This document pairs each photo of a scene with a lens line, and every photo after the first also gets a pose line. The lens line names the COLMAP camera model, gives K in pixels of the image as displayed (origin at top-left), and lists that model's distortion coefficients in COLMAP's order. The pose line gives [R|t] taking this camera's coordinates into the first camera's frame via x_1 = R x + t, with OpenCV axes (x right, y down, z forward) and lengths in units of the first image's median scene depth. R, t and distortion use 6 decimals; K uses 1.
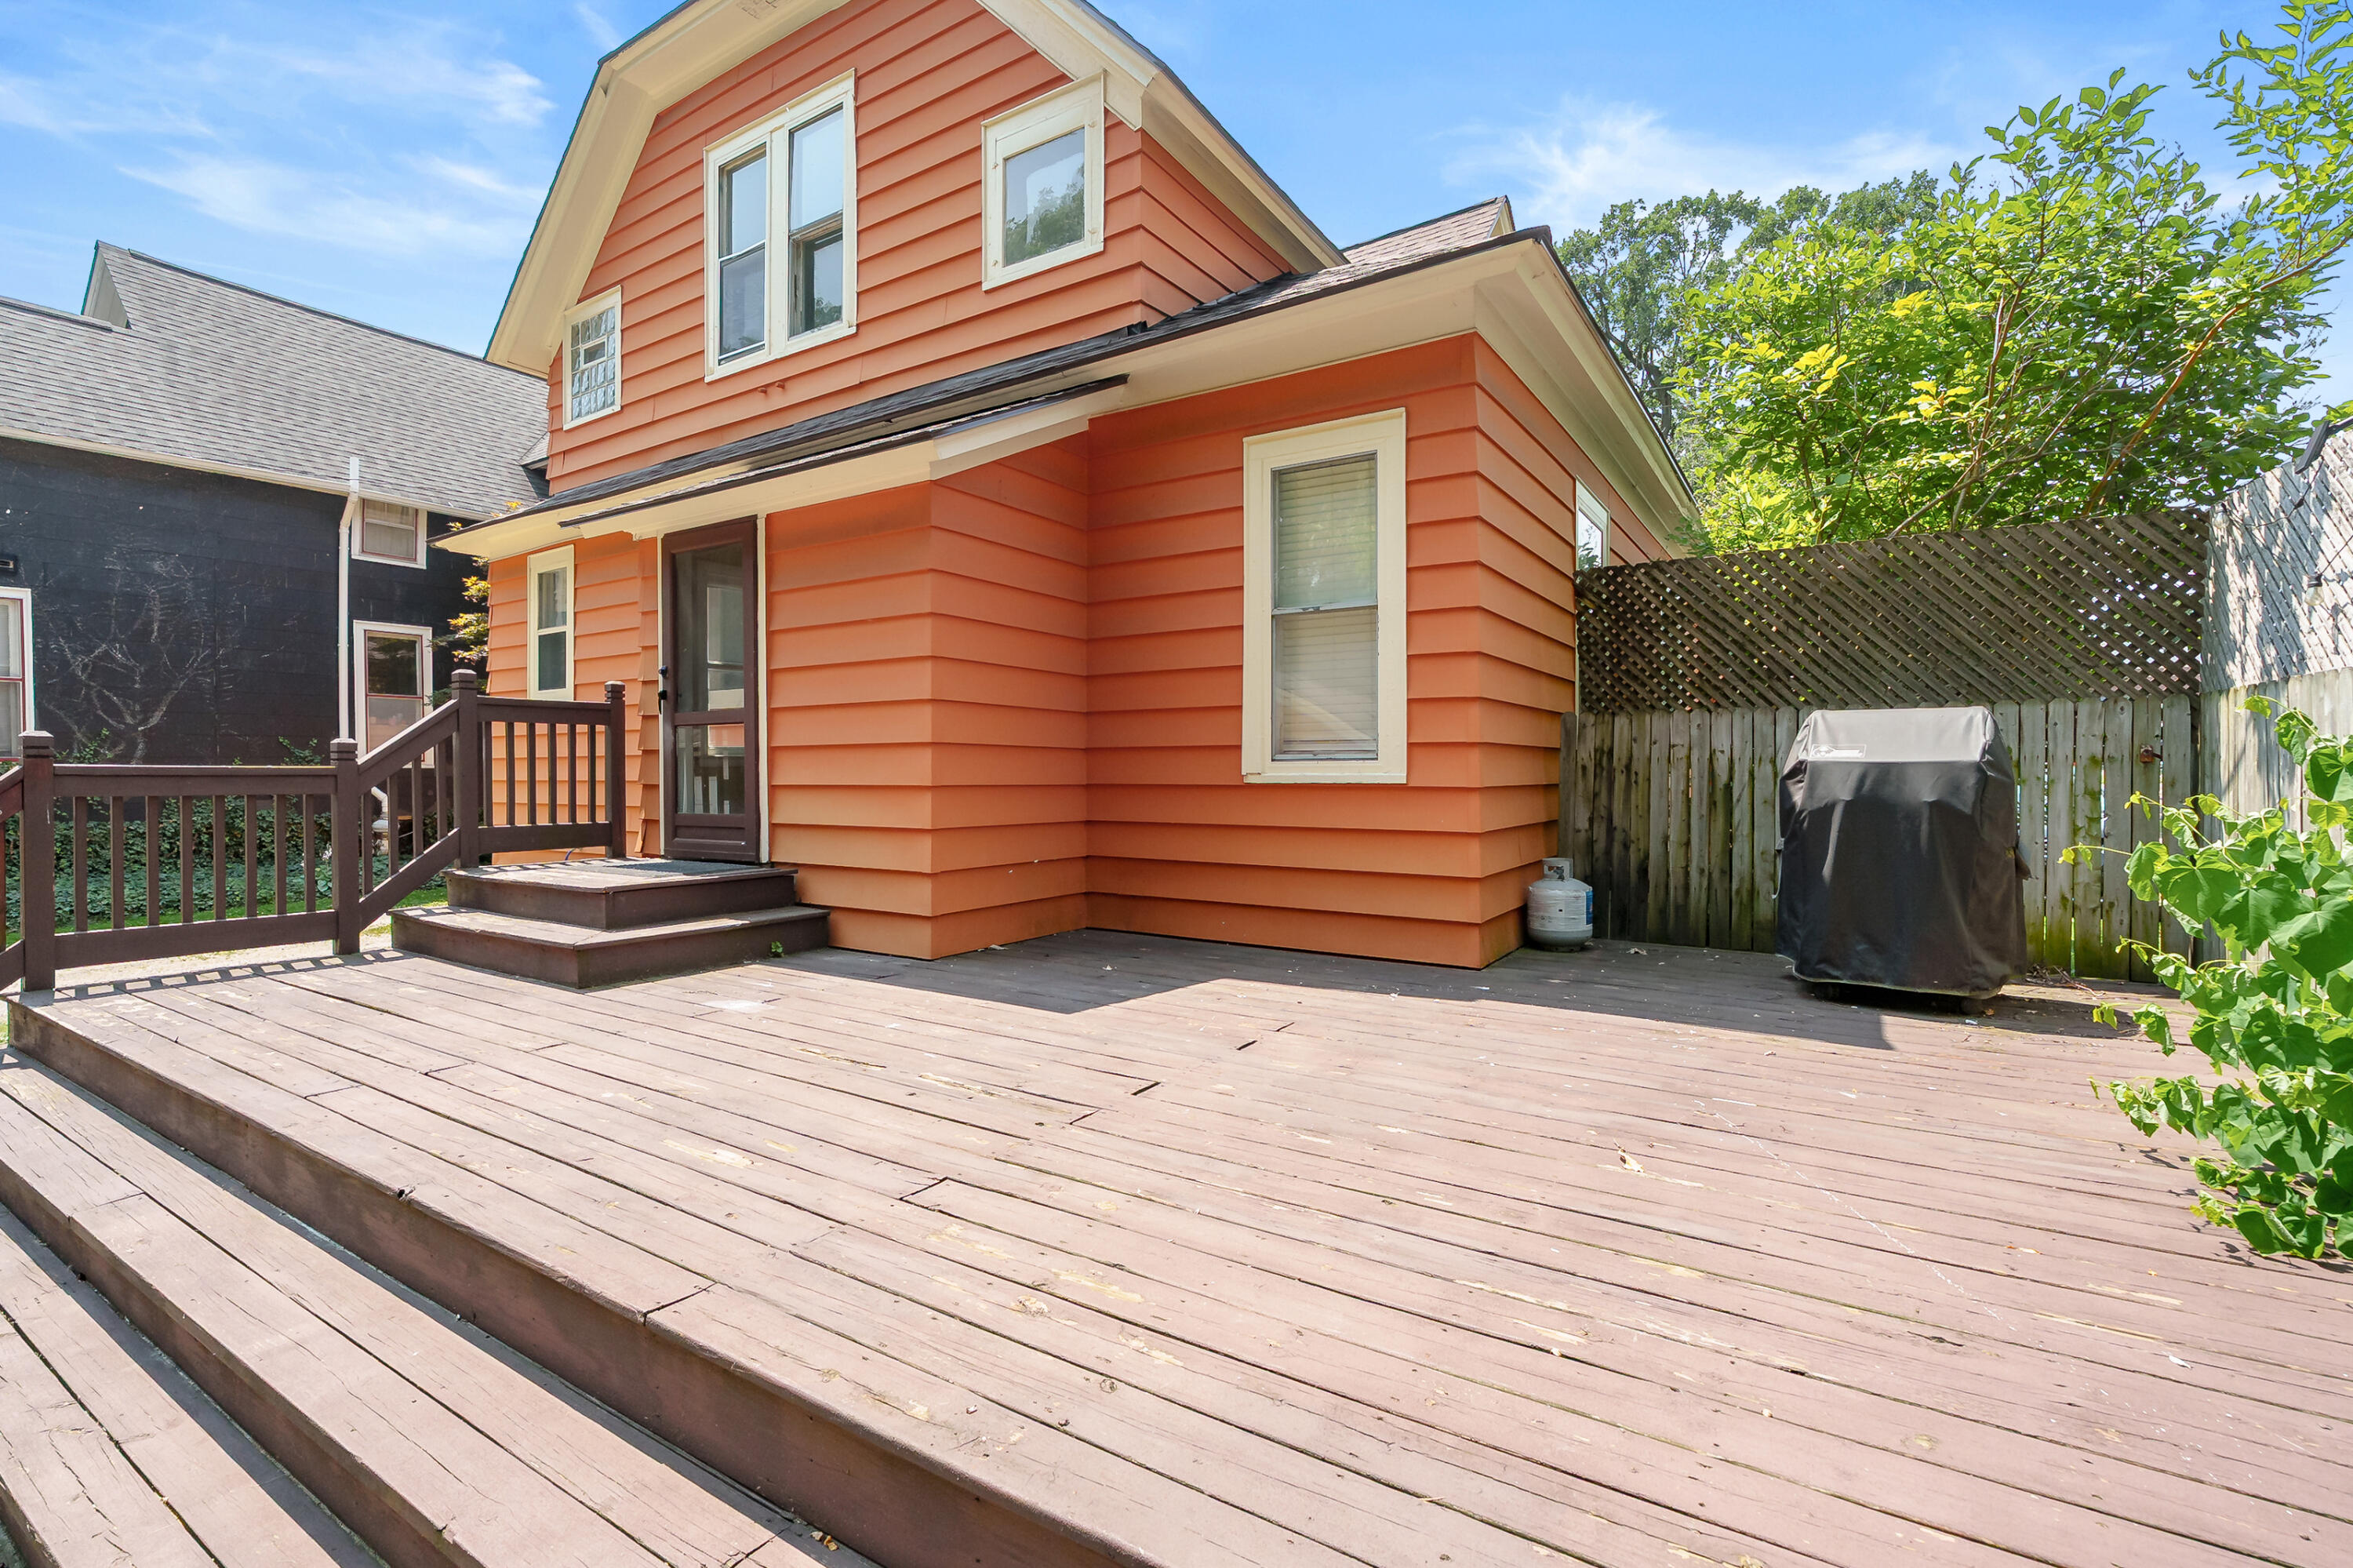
lens RADIAL K [[1048.6, 0, 1204.7], [0, 1048.6, 782.4], [0, 0, 1]] dist [0.001890, 0.000105]
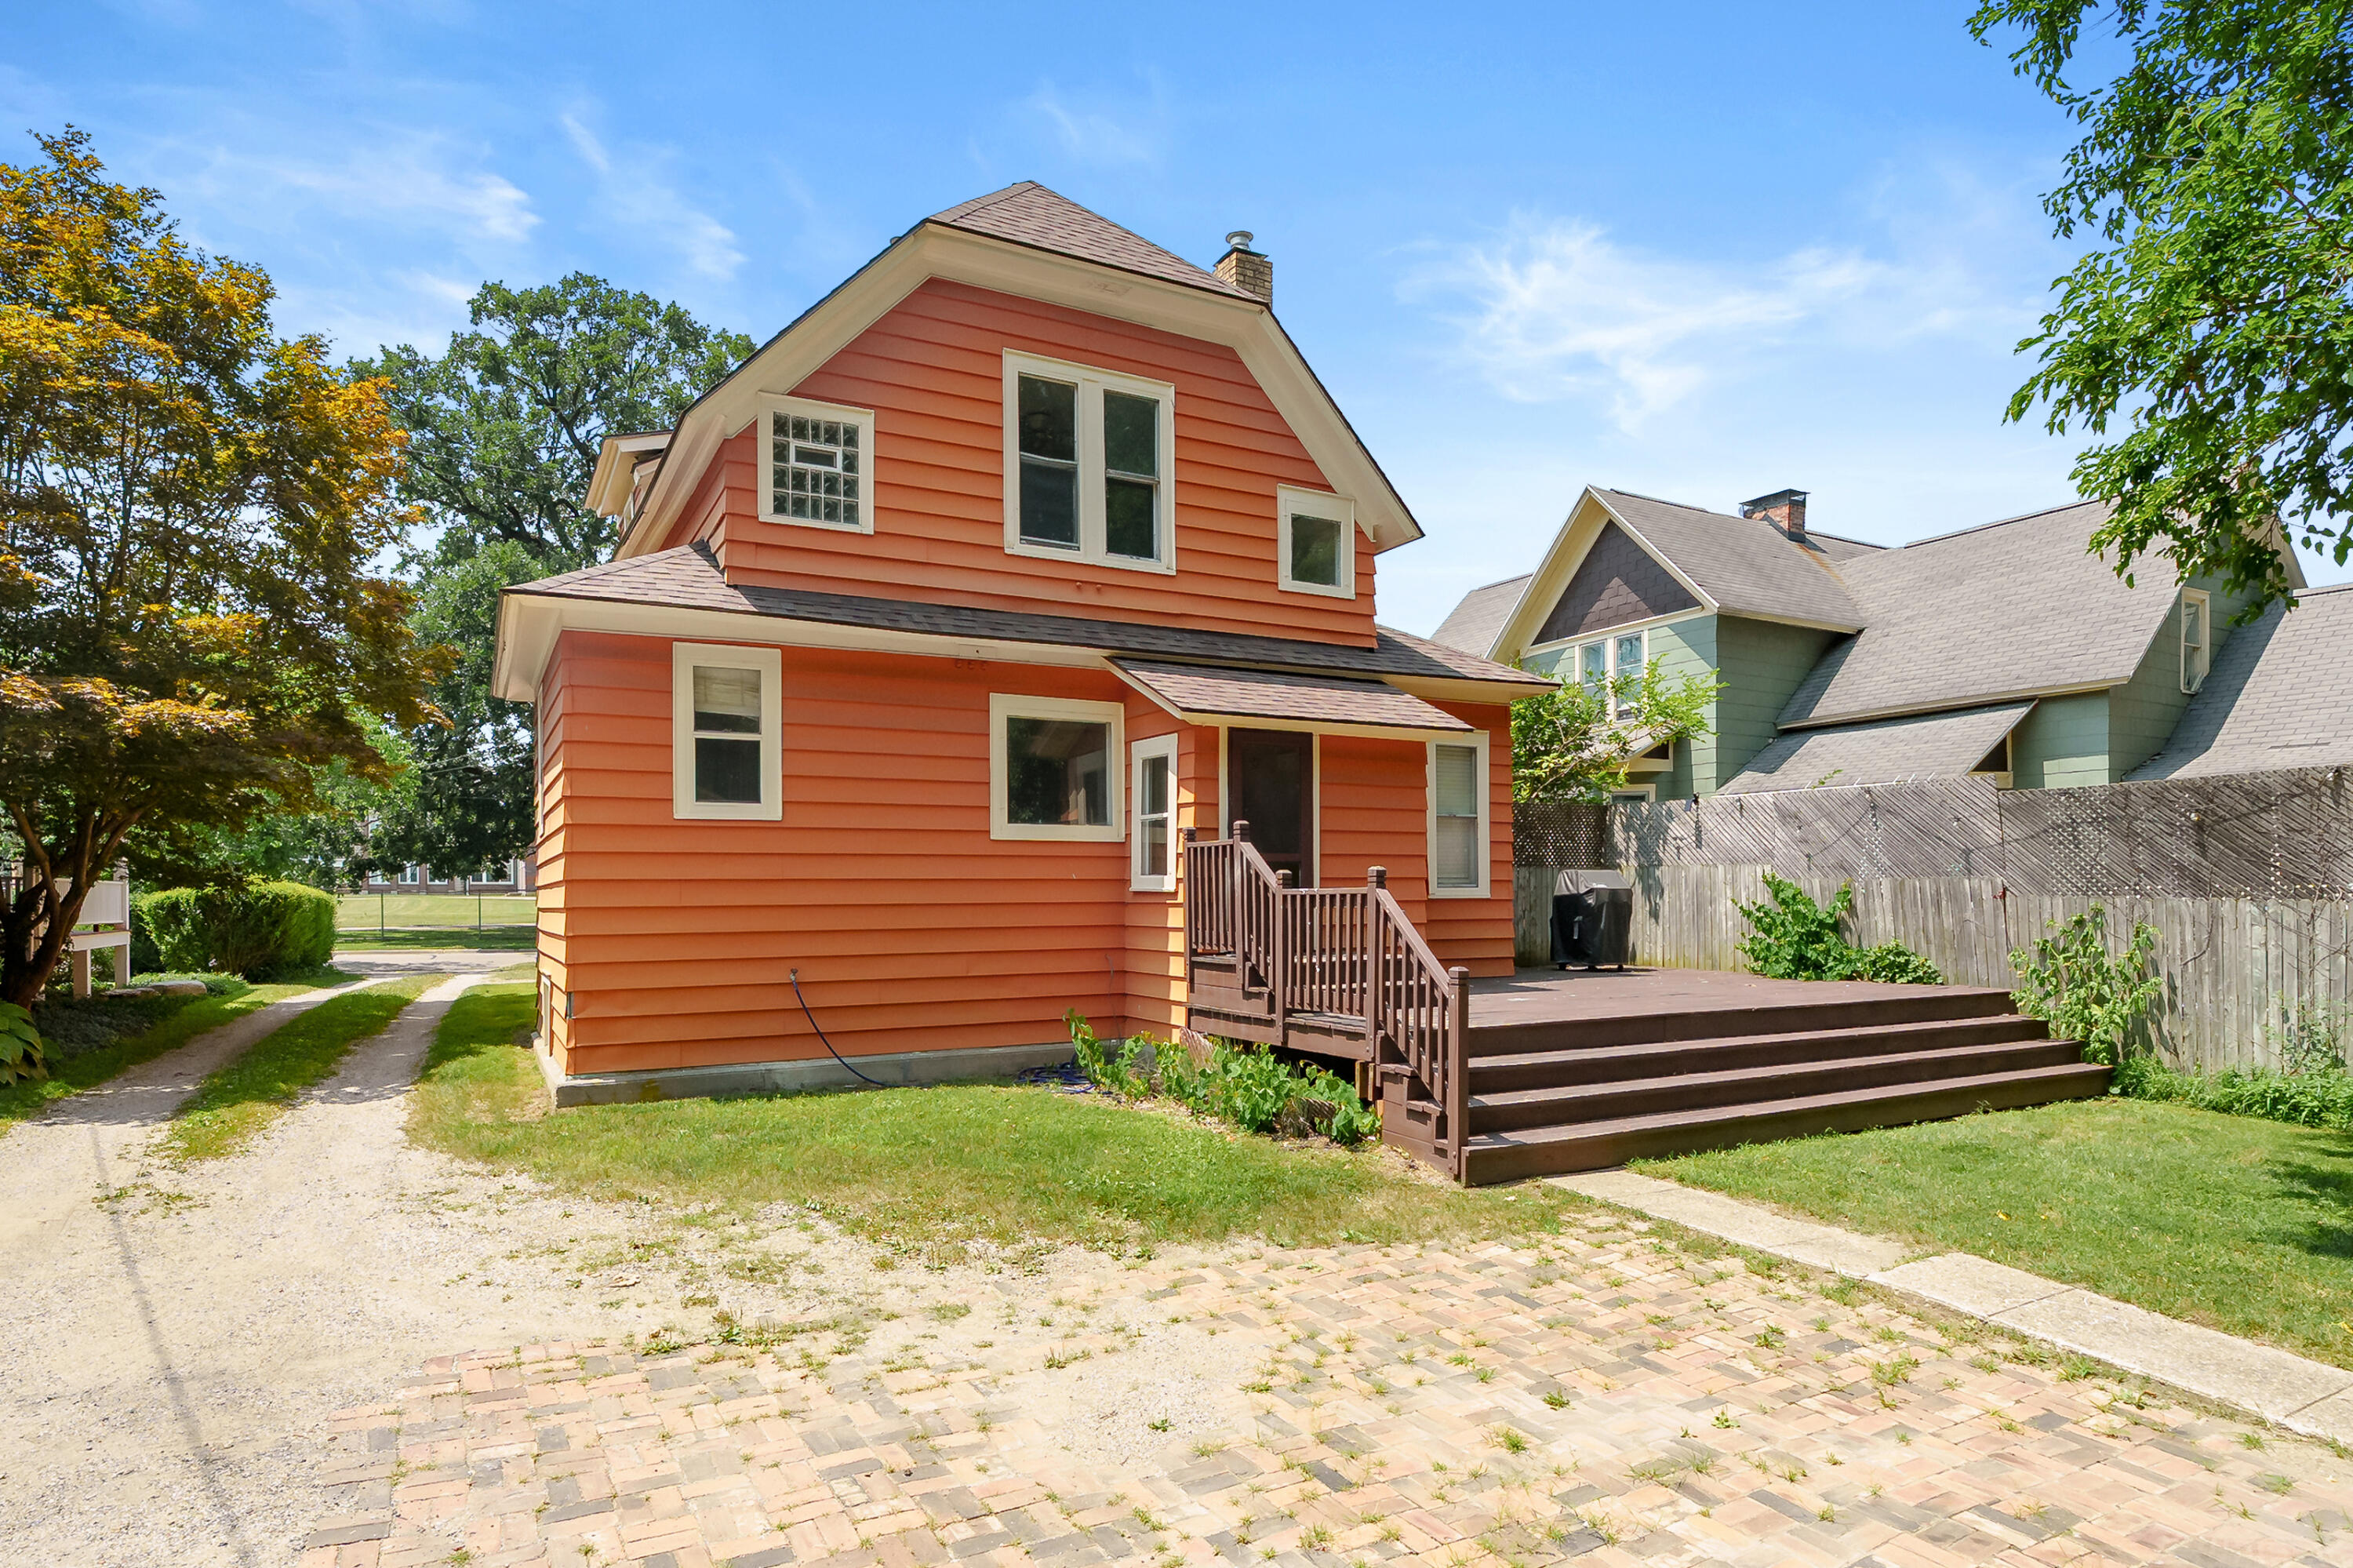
lens RADIAL K [[1297.4, 0, 1168.1], [0, 1297.4, 923.7], [0, 0, 1]] dist [-0.001726, 0.000047]
pose [[0.478191, -0.019001, 0.878050, -2.225318], [0.014540, 0.999800, 0.013717, 0.007404], [-0.878135, 0.006208, 0.478372, 0.232540]]
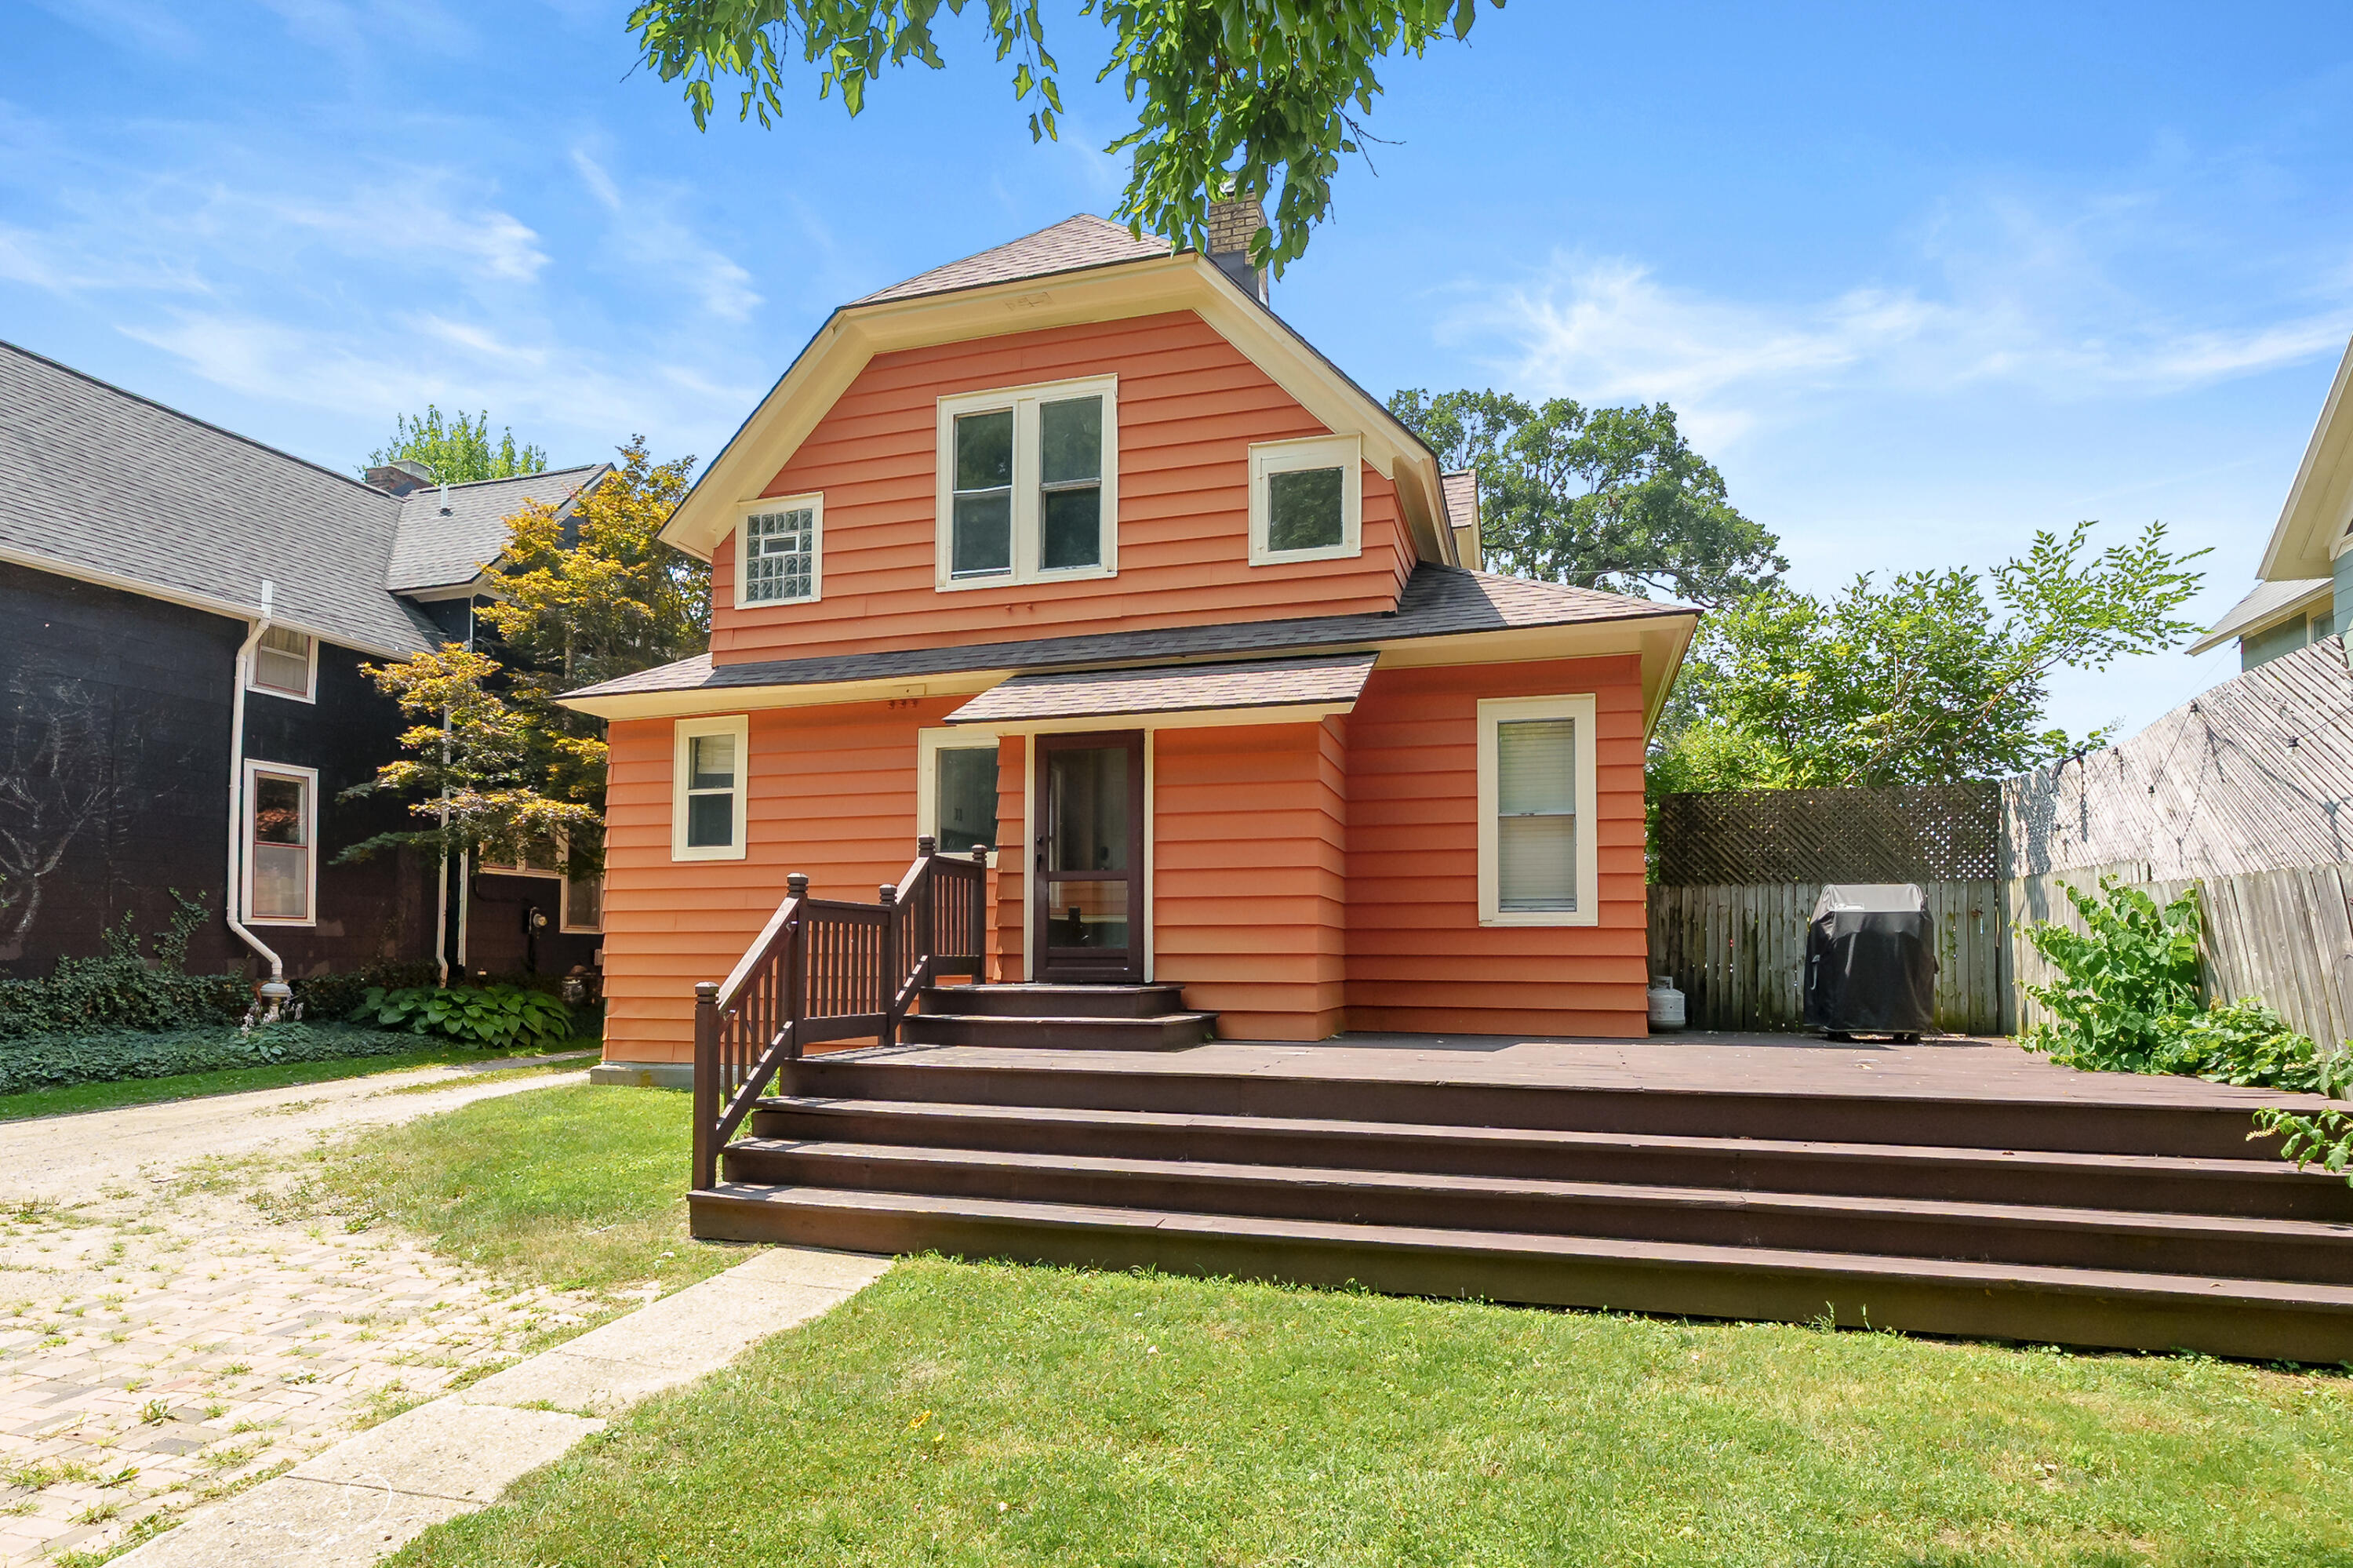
lens RADIAL K [[1297.4, 0, 1168.1], [0, 1297.4, 923.7], [0, 0, 1]] dist [-0.001726, 0.000047]
pose [[0.961473, 0.012103, 0.274632, -0.843410], [-0.001130, 0.999196, -0.040078, 0.066778], [-0.274897, 0.038223, 0.960714, -0.620750]]
